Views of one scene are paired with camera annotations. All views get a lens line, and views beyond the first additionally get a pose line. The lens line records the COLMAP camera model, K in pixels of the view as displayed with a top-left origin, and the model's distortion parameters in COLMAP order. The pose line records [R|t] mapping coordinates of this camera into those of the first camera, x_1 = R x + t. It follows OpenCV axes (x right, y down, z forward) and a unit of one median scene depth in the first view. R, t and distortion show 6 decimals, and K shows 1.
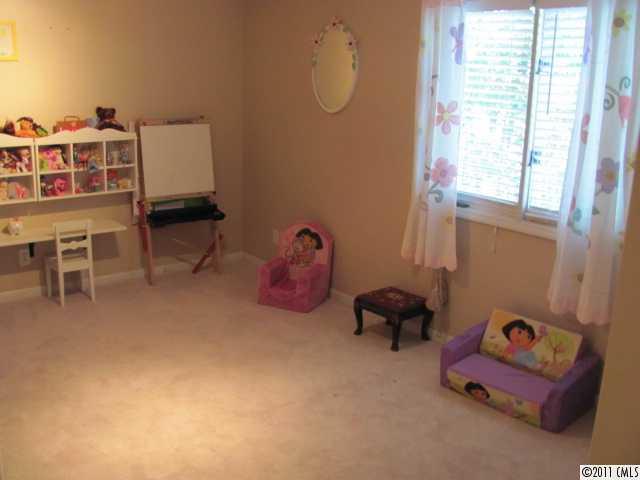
lens RADIAL K [[674.7, 0, 320.0], [0, 674.7, 240.0], [0, 0, 1]] dist [-0.191742, 0.127294]
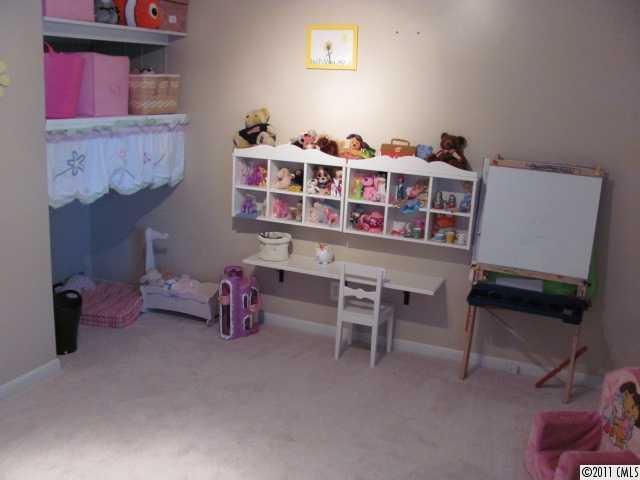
lens RADIAL K [[674.7, 0, 320.0], [0, 674.7, 240.0], [0, 0, 1]] dist [-0.191742, 0.127294]
pose [[0.457757, 0.205005, -0.865119, 0.314949], [-0.253521, 0.962752, 0.093997, -0.121737], [0.852166, 0.176298, 0.492679, 0.525950]]
